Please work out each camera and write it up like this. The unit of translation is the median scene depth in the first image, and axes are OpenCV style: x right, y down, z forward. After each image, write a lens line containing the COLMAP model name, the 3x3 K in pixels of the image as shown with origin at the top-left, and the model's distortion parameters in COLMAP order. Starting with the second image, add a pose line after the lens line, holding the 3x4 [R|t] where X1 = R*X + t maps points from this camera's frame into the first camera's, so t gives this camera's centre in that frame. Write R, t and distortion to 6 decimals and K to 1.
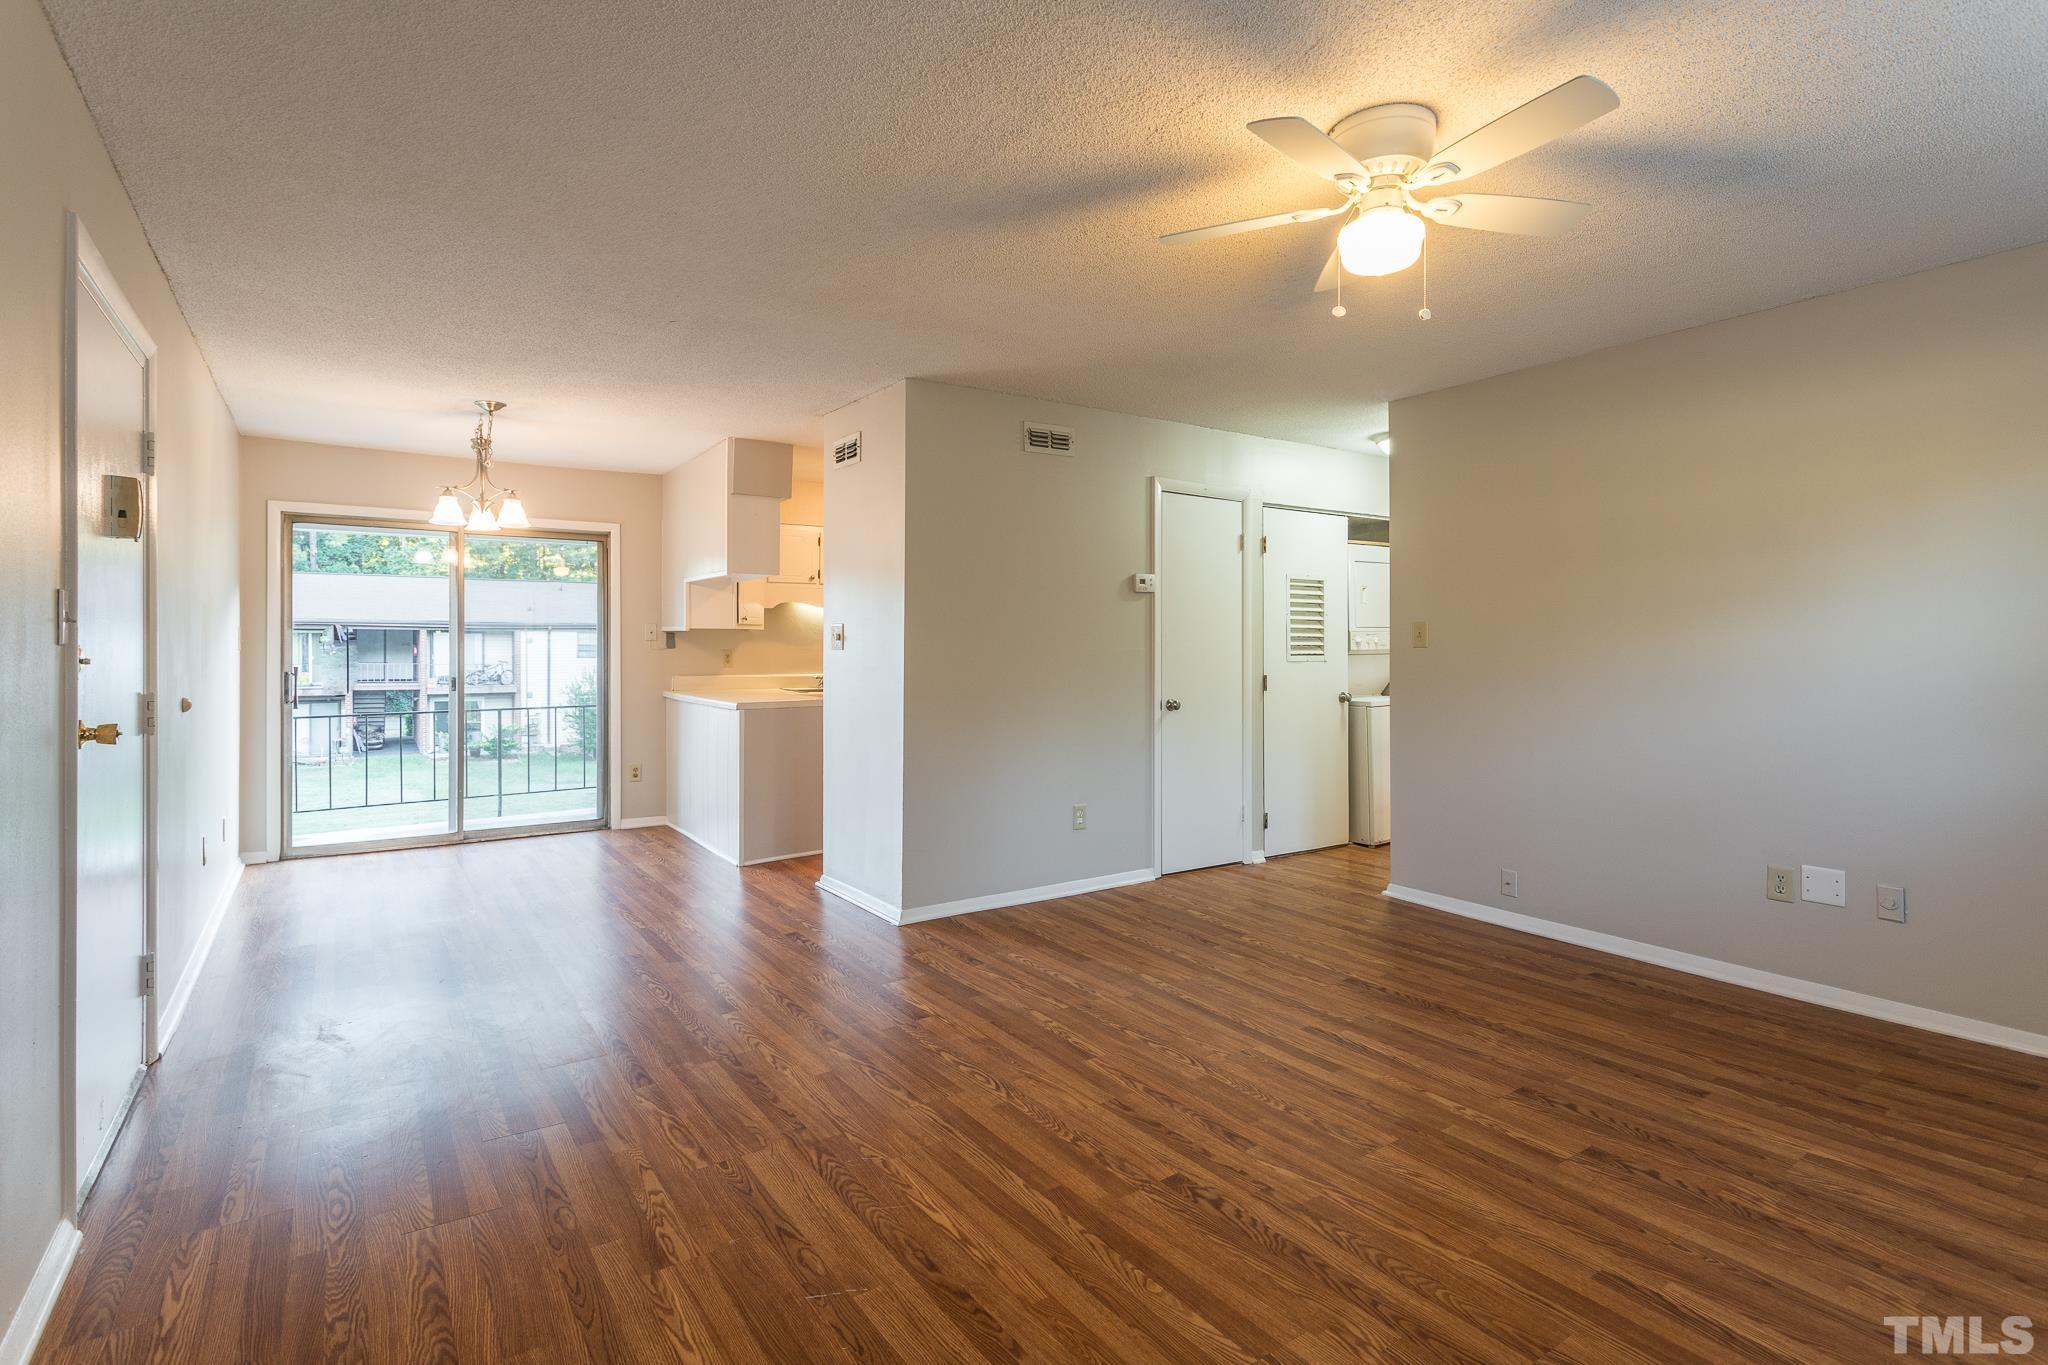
lens RADIAL K [[986.7, 0, 1031.3], [0, 986.7, 651.2], [0, 0, 1]] dist [0.001842, 0.000726]
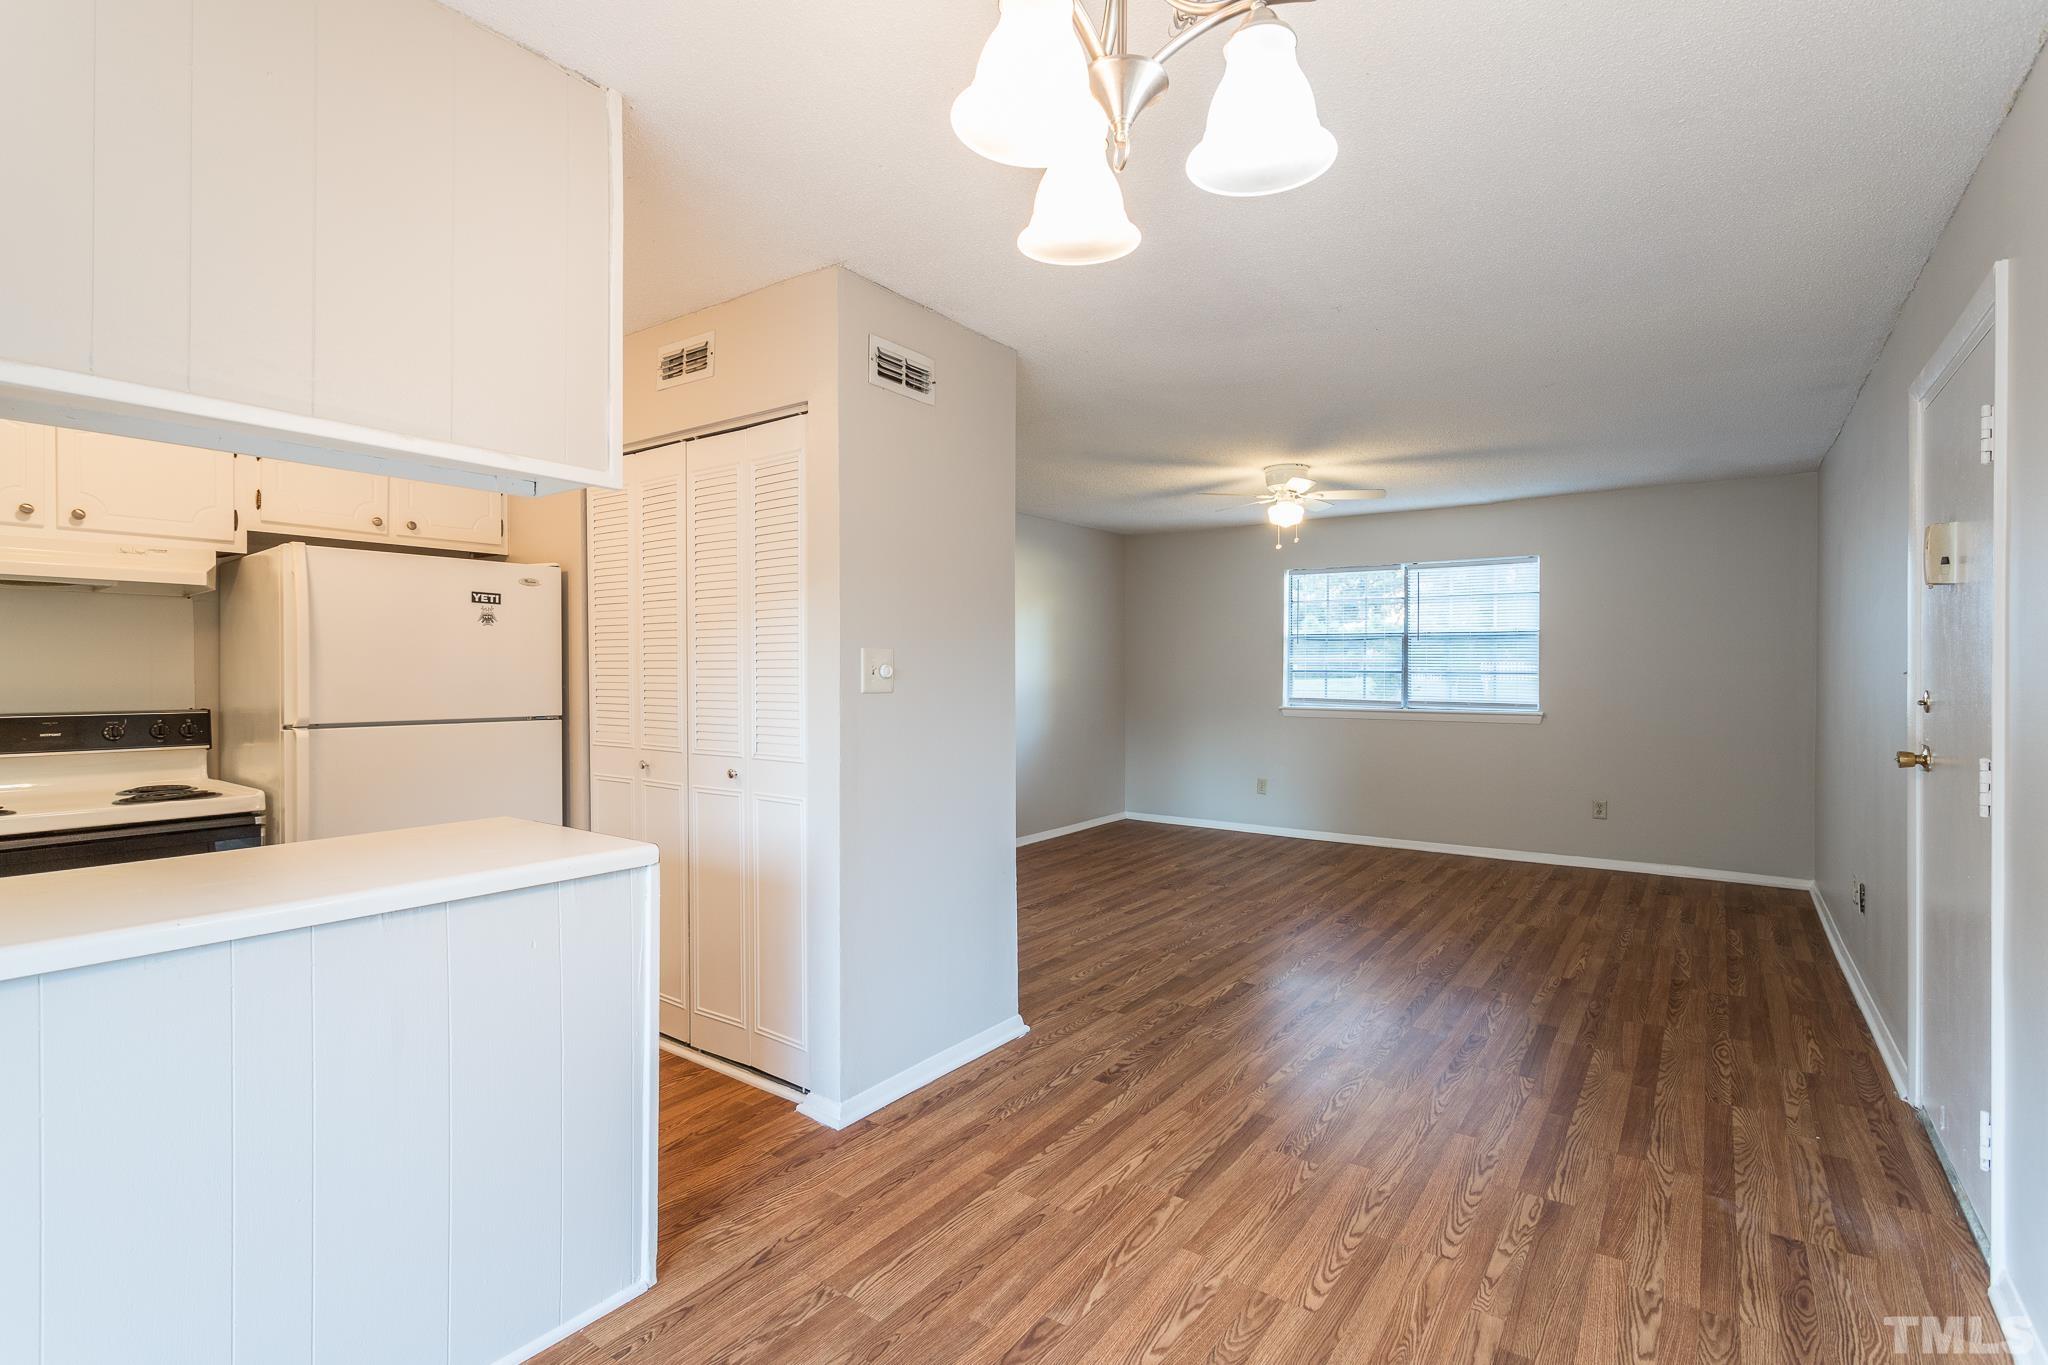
lens RADIAL K [[968.8, 0, 1028.3], [0, 968.8, 675.3], [0, 0, 1]] dist [0.003694, 0.000333]
pose [[-0.338858, -0.003364, 0.940832, -1.104154], [0.001523, 0.999990, 0.004124, -0.020414], [-0.940836, 0.002831, -0.338850, 1.590767]]
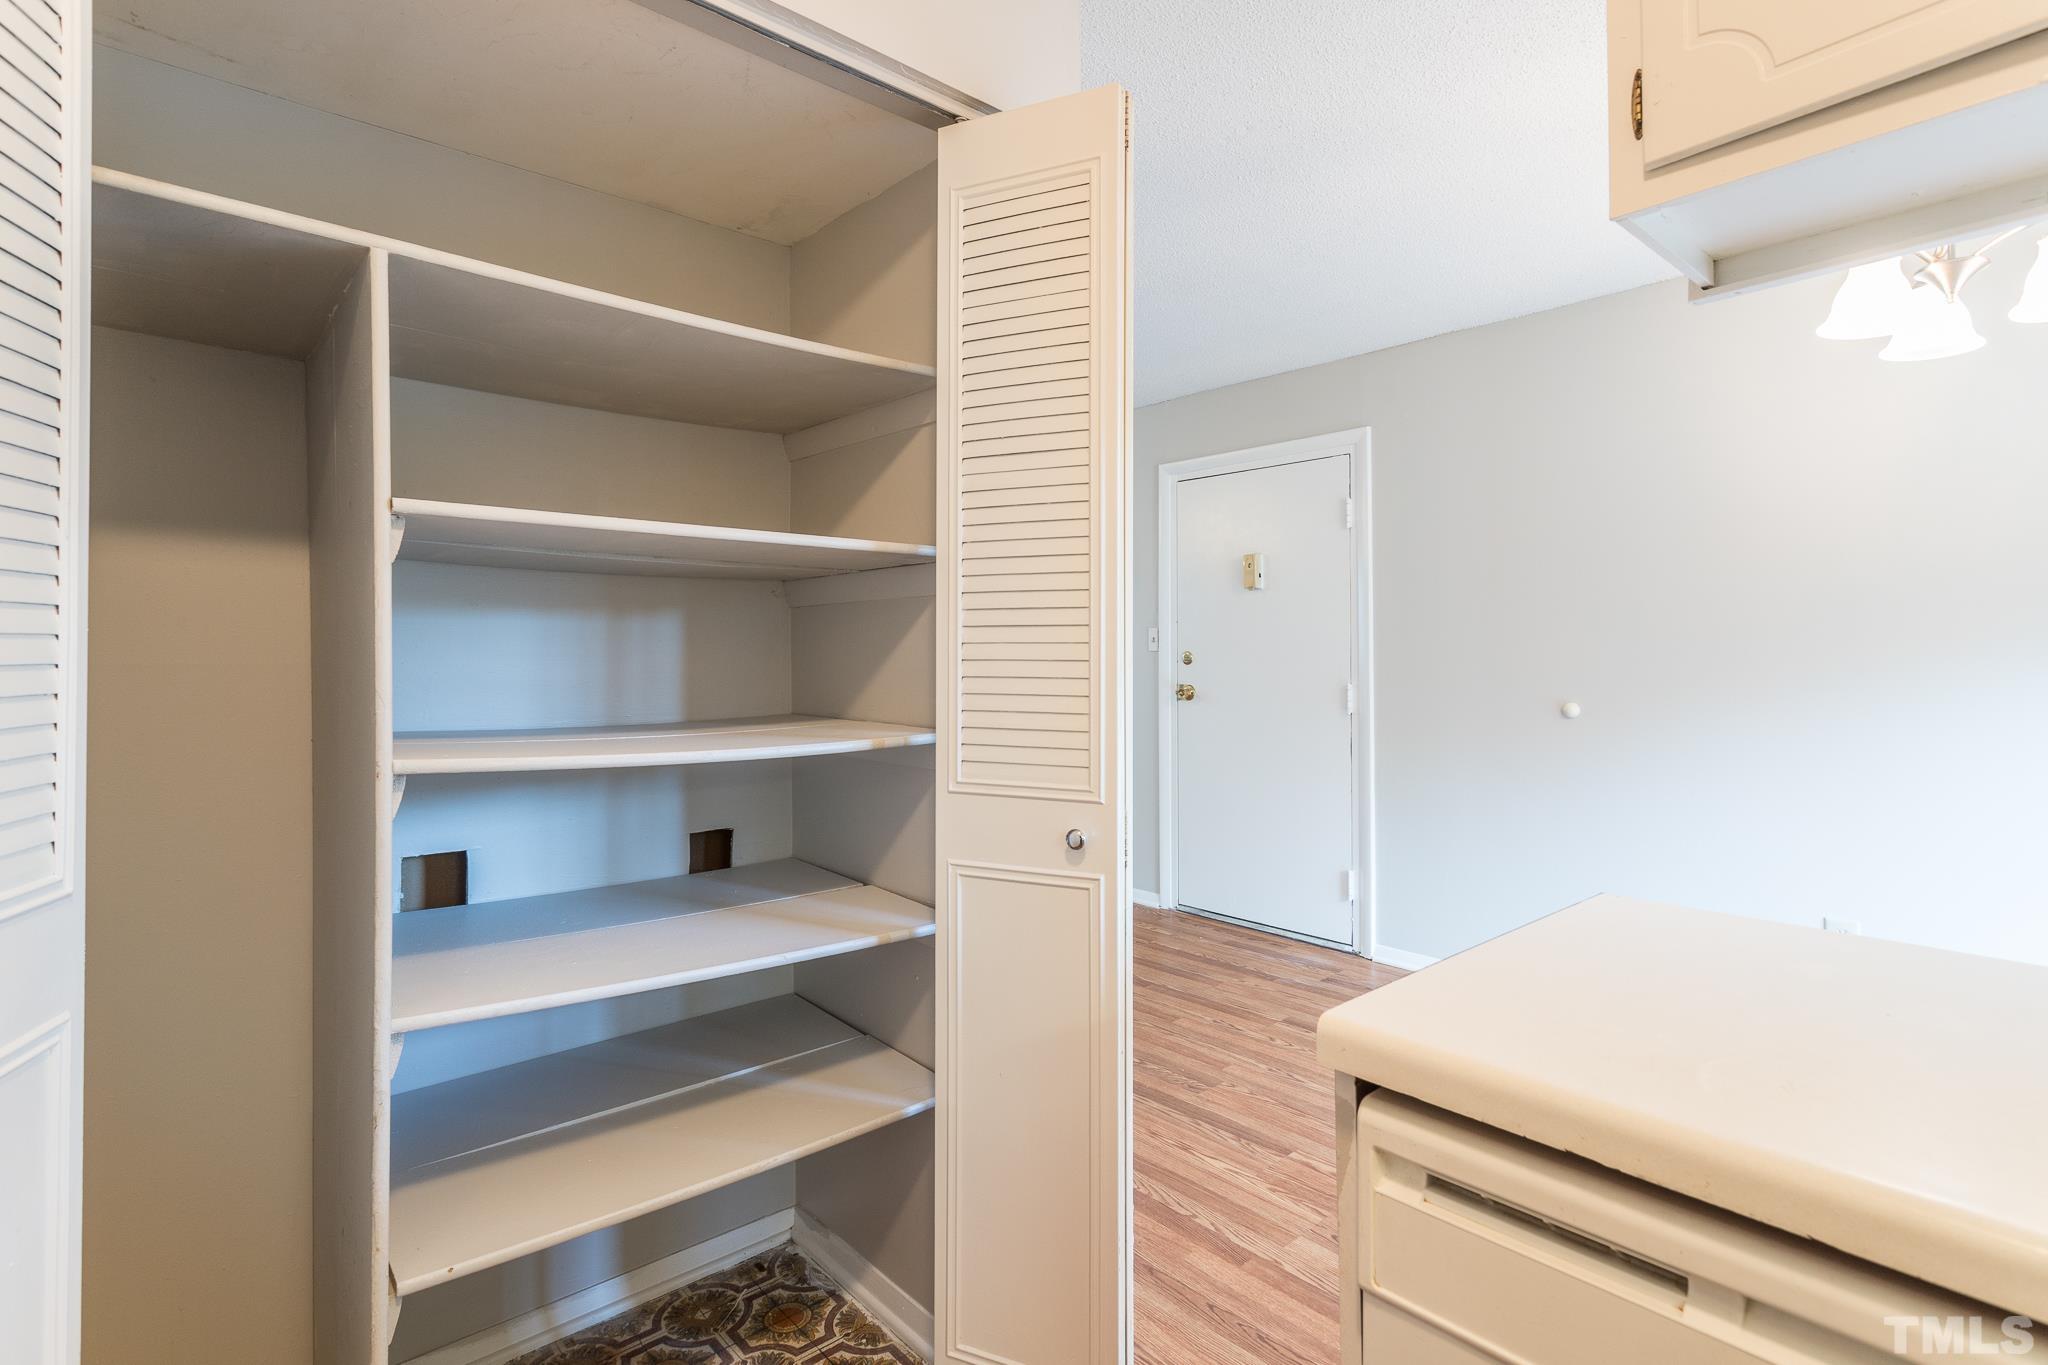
lens RADIAL K [[993.6, 0, 1025.1], [0, 993.6, 639.1], [0, 0, 1]] dist [0.002065, 0.001377]
pose [[-0.992562, 0.002528, -0.121711, -0.222040], [0.003831, 0.999938, -0.010472, -0.006385], [0.121677, -0.010861, -0.992510, 1.940722]]
